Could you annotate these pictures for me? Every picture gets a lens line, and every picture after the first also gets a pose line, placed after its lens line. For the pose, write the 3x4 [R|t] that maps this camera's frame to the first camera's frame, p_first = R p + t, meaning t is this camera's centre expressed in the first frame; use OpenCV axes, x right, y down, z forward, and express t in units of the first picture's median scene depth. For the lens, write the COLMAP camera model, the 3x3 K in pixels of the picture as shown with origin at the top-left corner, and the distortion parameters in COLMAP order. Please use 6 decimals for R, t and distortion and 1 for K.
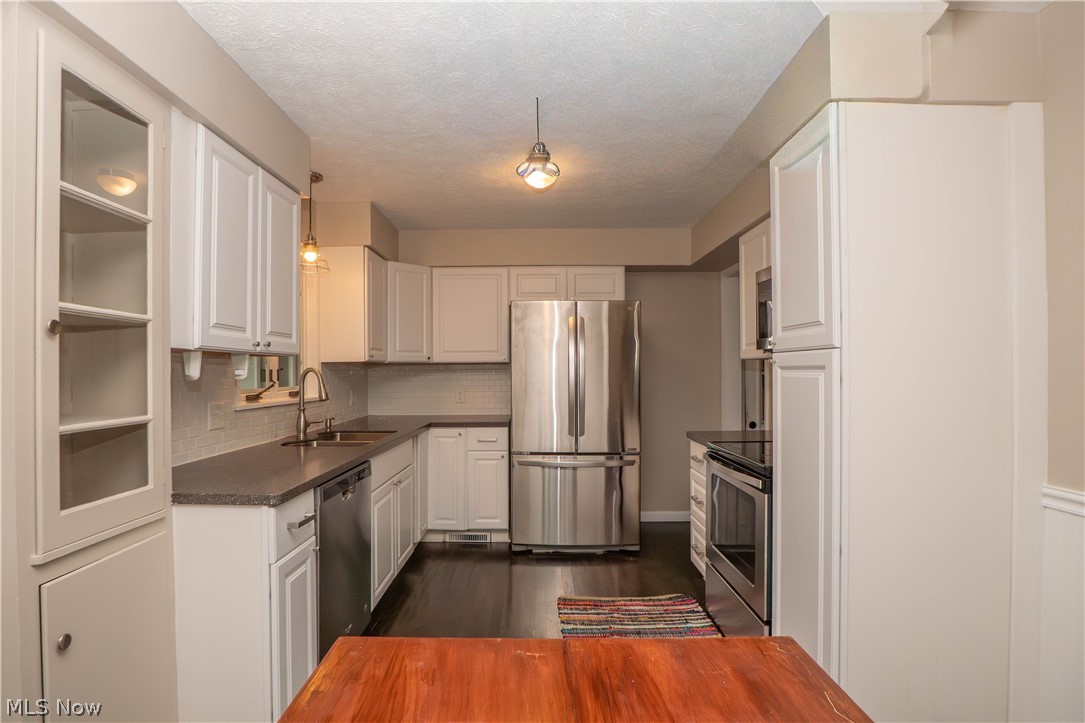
lens RADIAL K [[544.4, 0, 528.7], [0, 544.4, 370.8], [0, 0, 1]] dist [-0.033273, 0.000503]
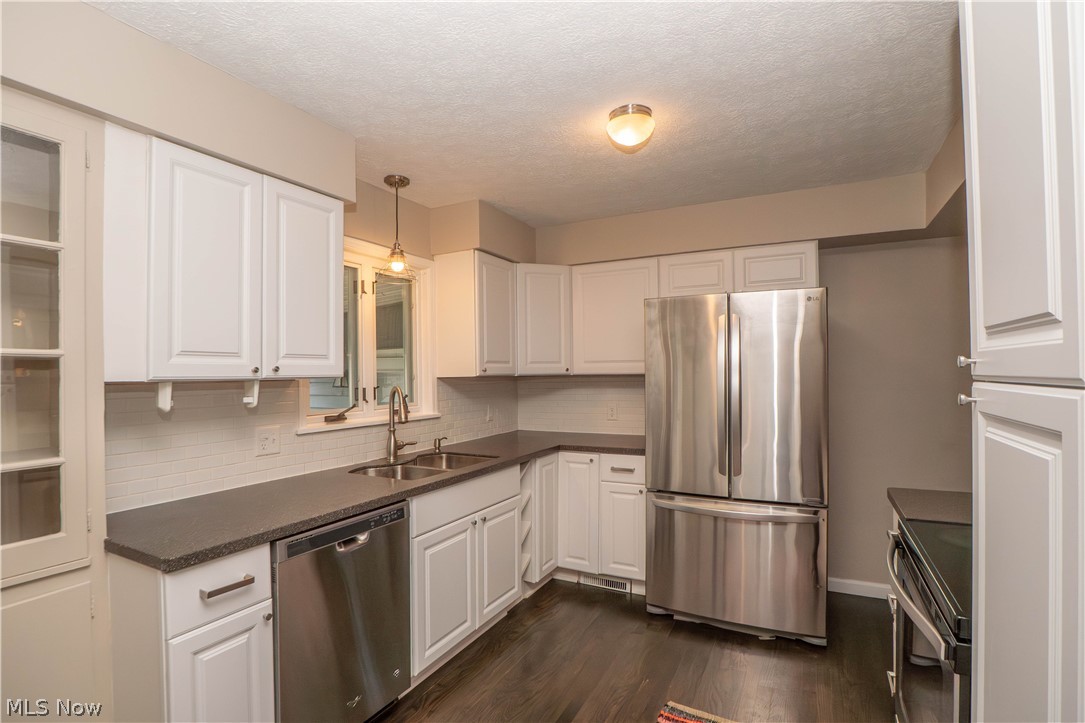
lens RADIAL K [[532.3, 0, 532.2], [0, 532.3, 369.3], [0, 0, 1]] dist [-0.030520, 0.000385]
pose [[0.892276, -0.007030, -0.451436, 0.186499], [0.006776, 0.999975, -0.002178, -0.026883], [0.451439, -0.001116, 0.892301, 0.249708]]
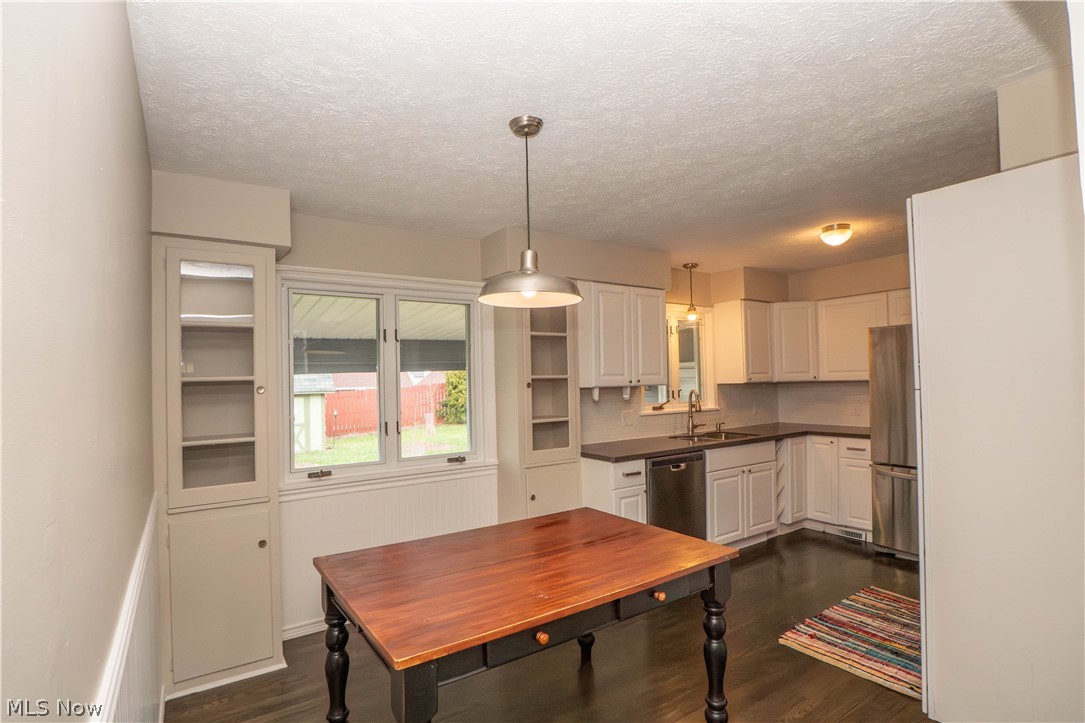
lens RADIAL K [[522.0, 0, 537.0], [0, 522.0, 372.0], [0, 0, 1]] dist [-0.033116, -0.000142]
pose [[0.572848, -0.020661, -0.819401, 0.485255], [0.018711, 0.999751, -0.012127, -0.039762], [0.819448, -0.008385, 0.573092, -0.191188]]
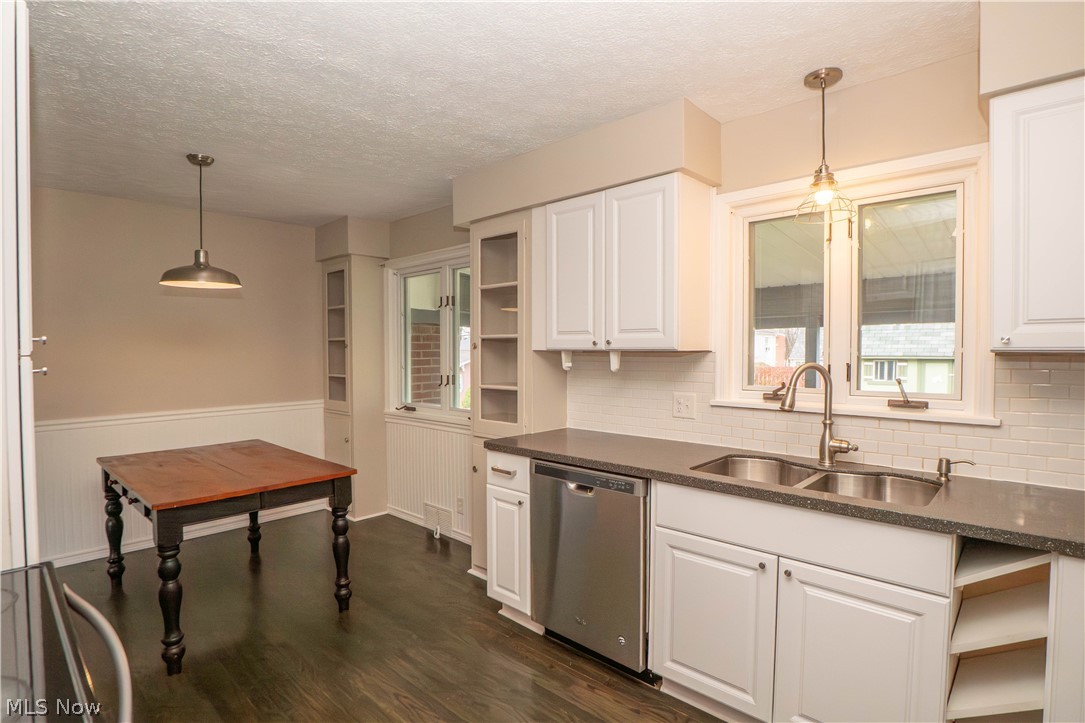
lens RADIAL K [[554.4, 0, 516.4], [0, 554.4, 365.8], [0, 0, 1]] dist [-0.031127, 0.000147]
pose [[-0.695887, 0.024202, -0.717743, 0.306537], [0.004771, 0.999566, 0.029079, -0.020884], [0.718135, 0.016811, -0.695701, 1.039061]]
